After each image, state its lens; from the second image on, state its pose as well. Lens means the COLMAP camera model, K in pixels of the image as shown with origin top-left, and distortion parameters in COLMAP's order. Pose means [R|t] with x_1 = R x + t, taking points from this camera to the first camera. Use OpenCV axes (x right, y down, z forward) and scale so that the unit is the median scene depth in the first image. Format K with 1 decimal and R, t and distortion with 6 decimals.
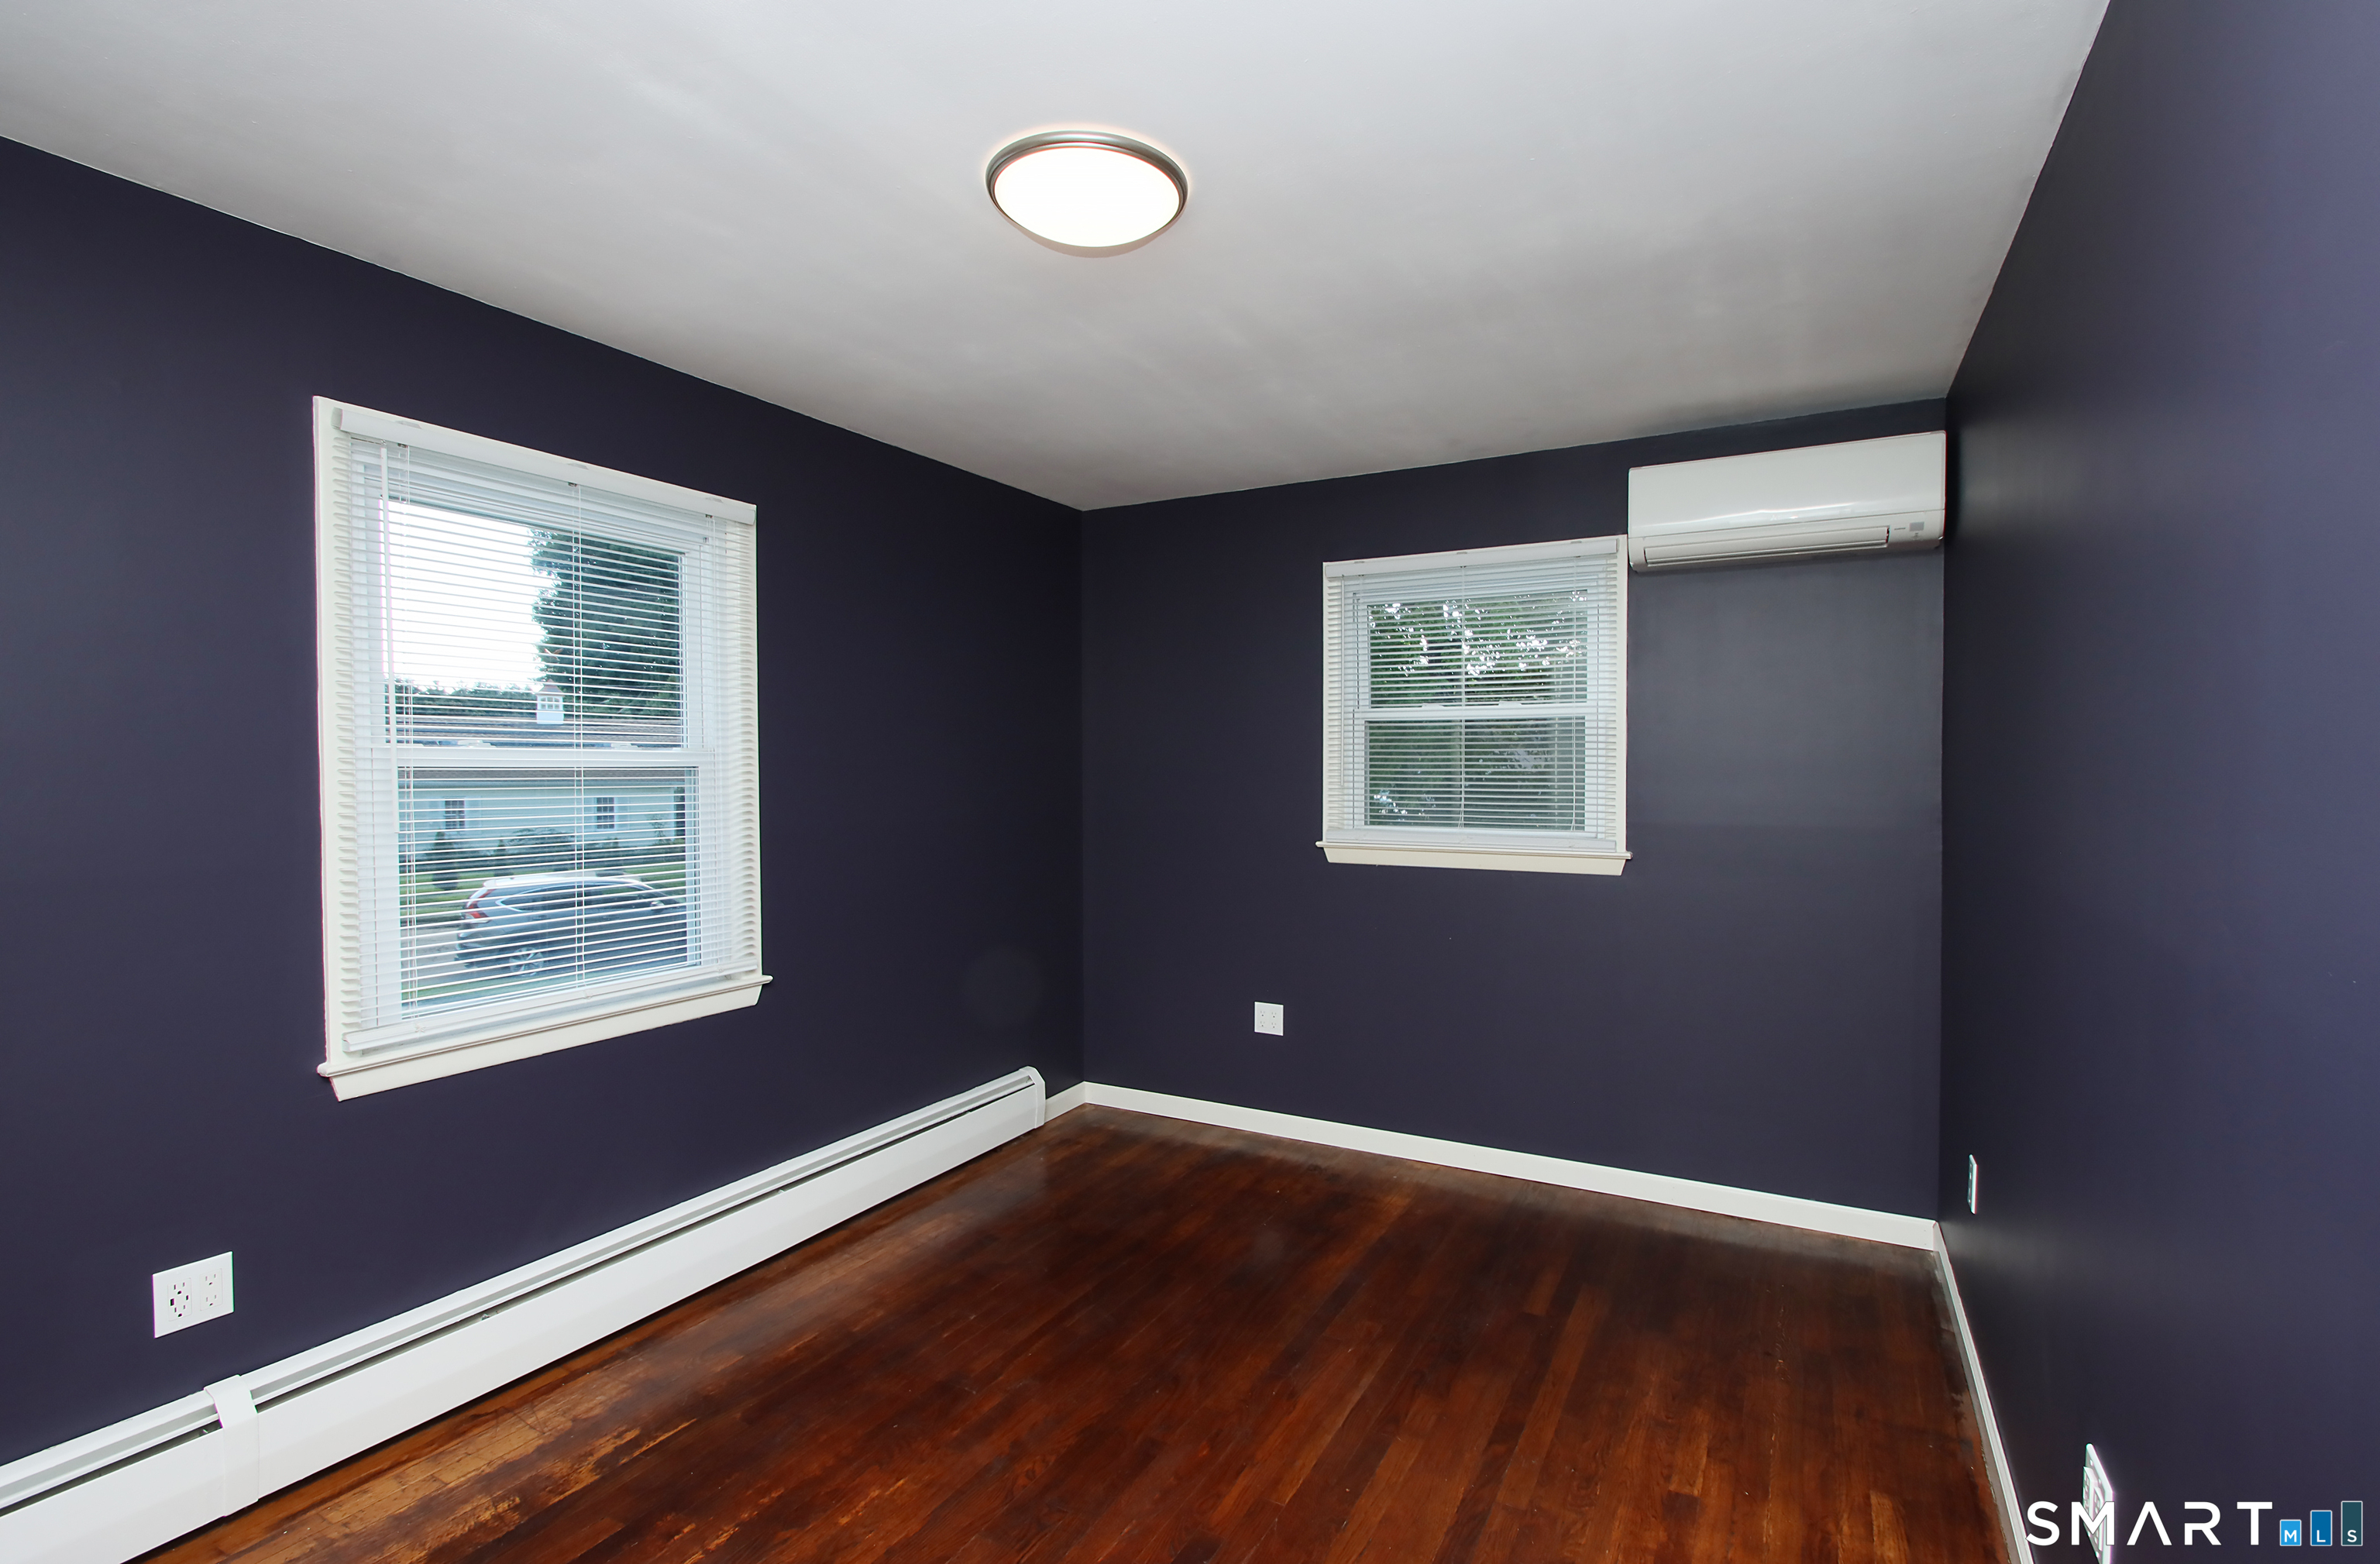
lens RADIAL K [[1100.5, 0, 1201.8], [0, 1100.5, 789.0], [0, 0, 1]] dist [0.021372, -0.020684]
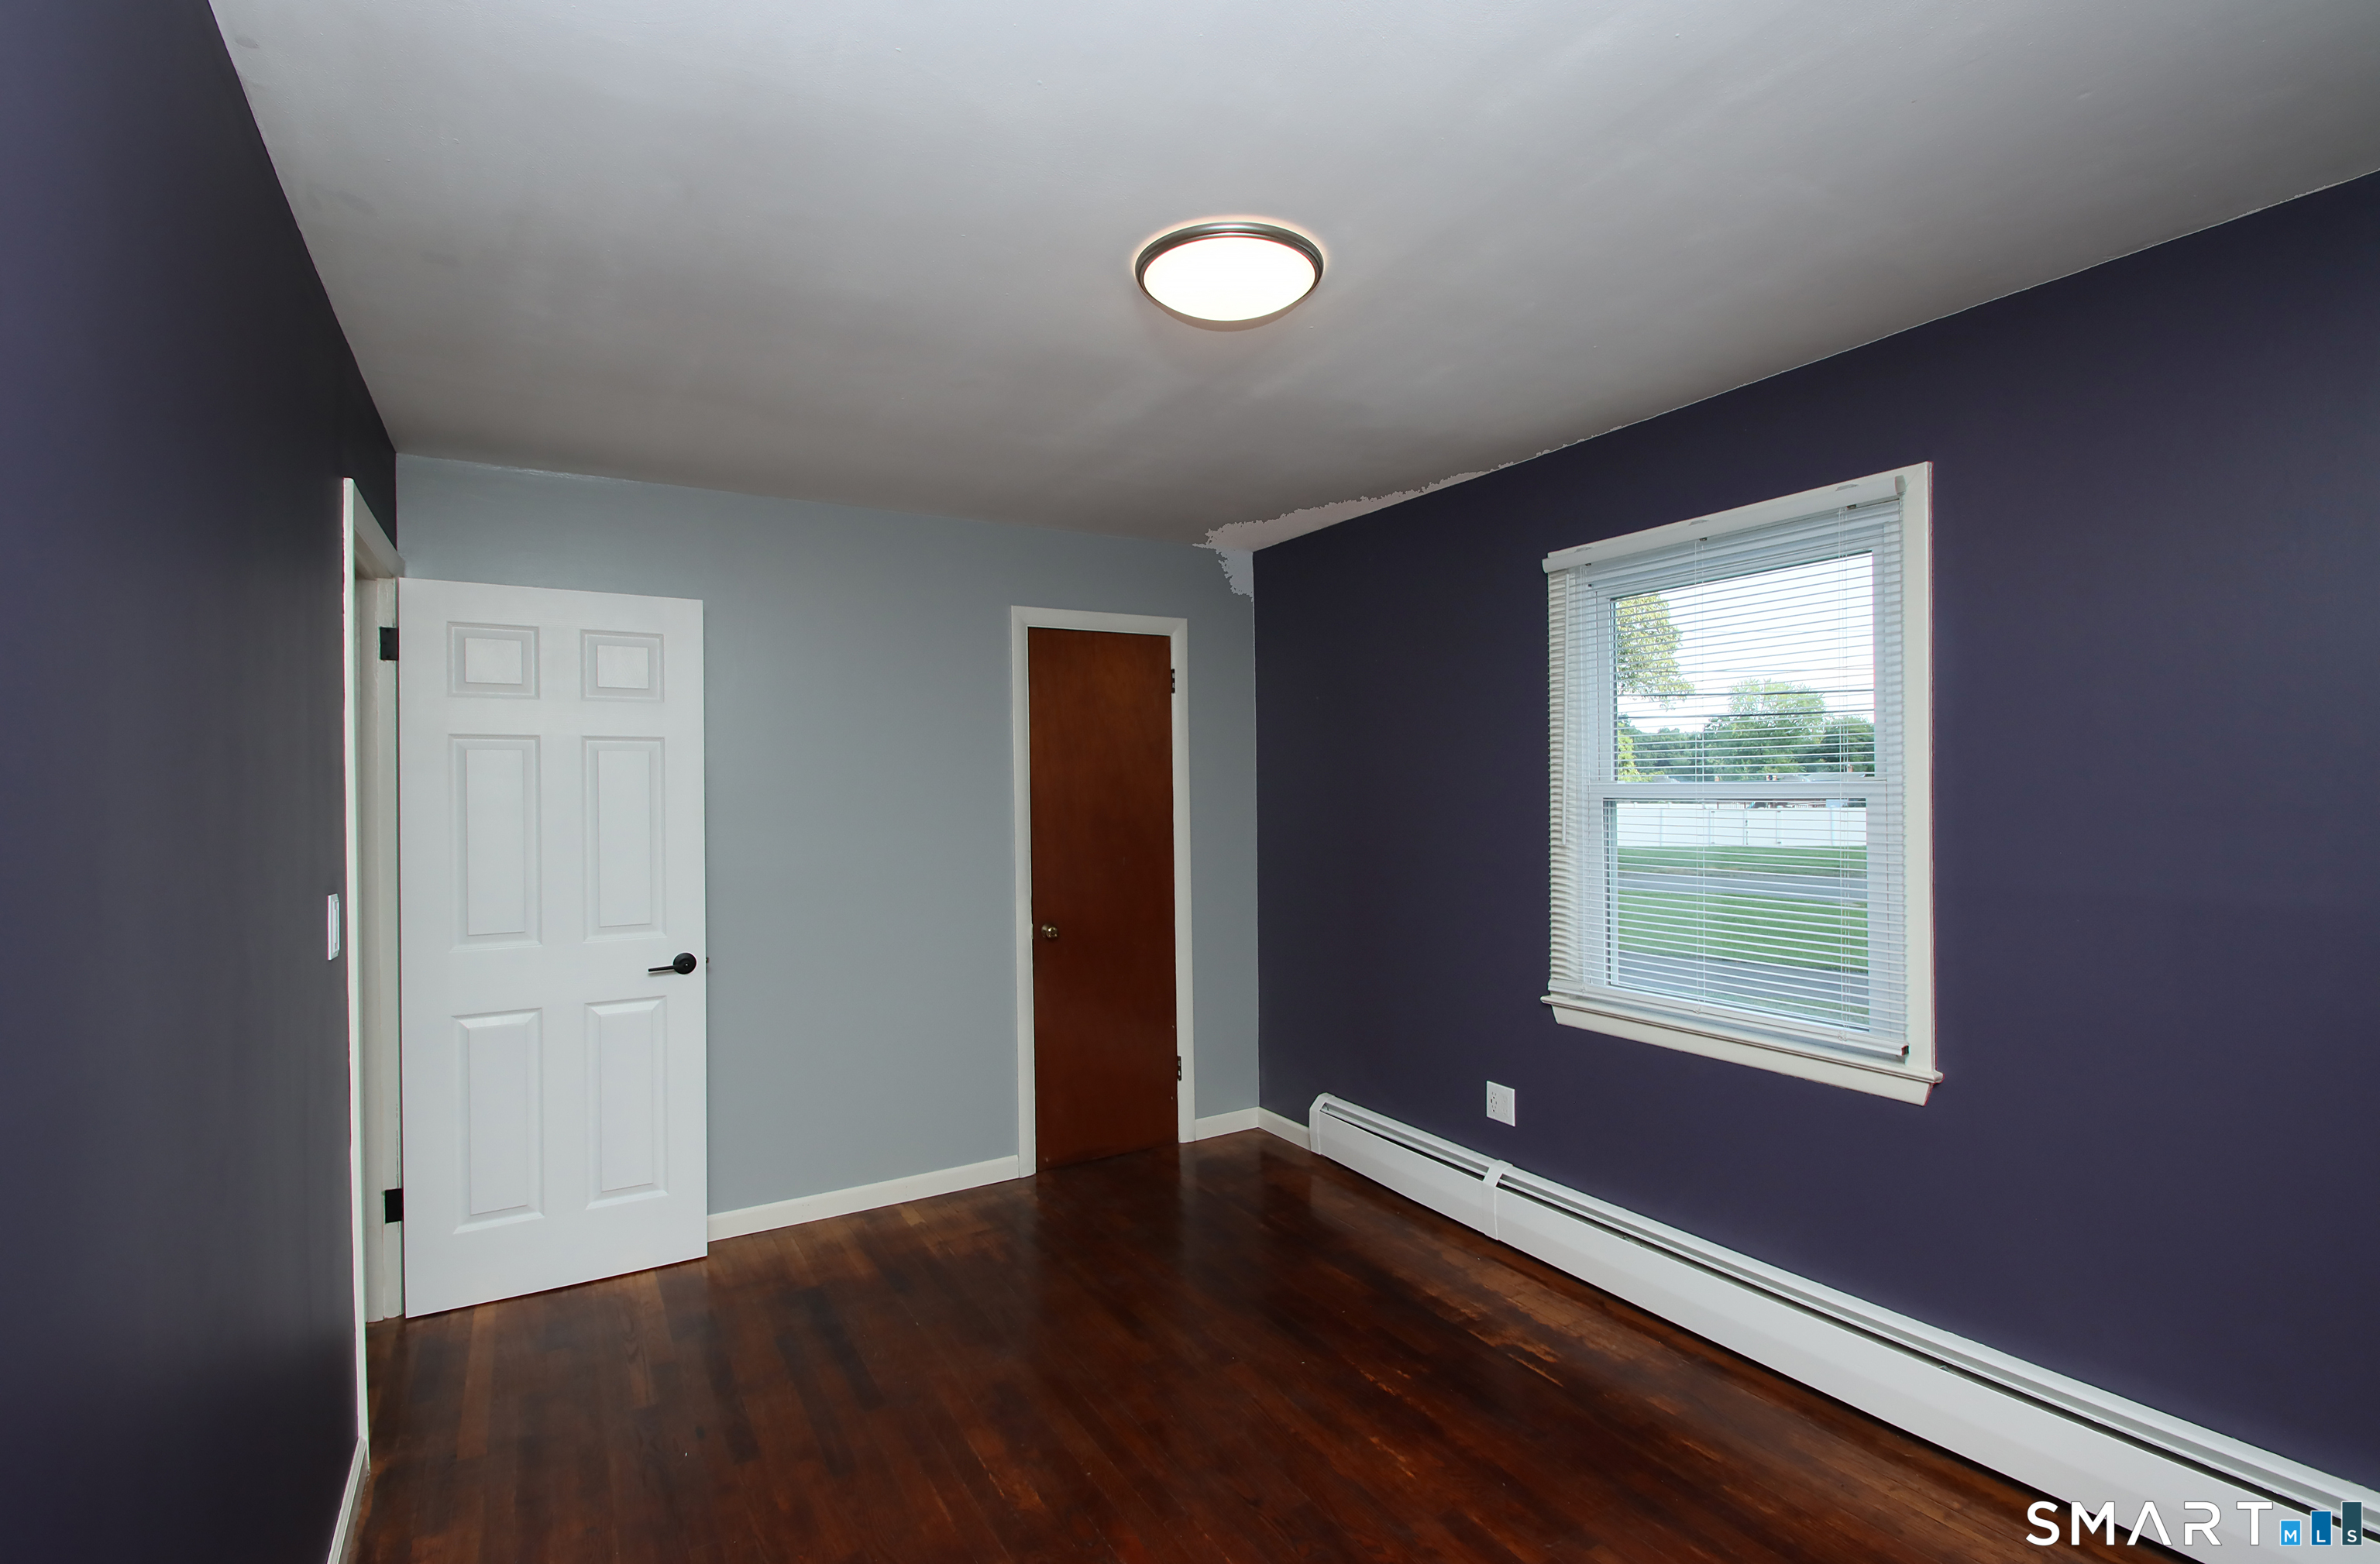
lens RADIAL K [[1100.5, 0, 1201.8], [0, 1100.5, 789.0], [0, 0, 1]] dist [0.021372, -0.020684]
pose [[-0.509350, 0.009225, -0.860510, 0.711590], [-0.007248, 0.999861, 0.015009, -0.049385], [0.860529, 0.013882, -0.509212, 1.297540]]
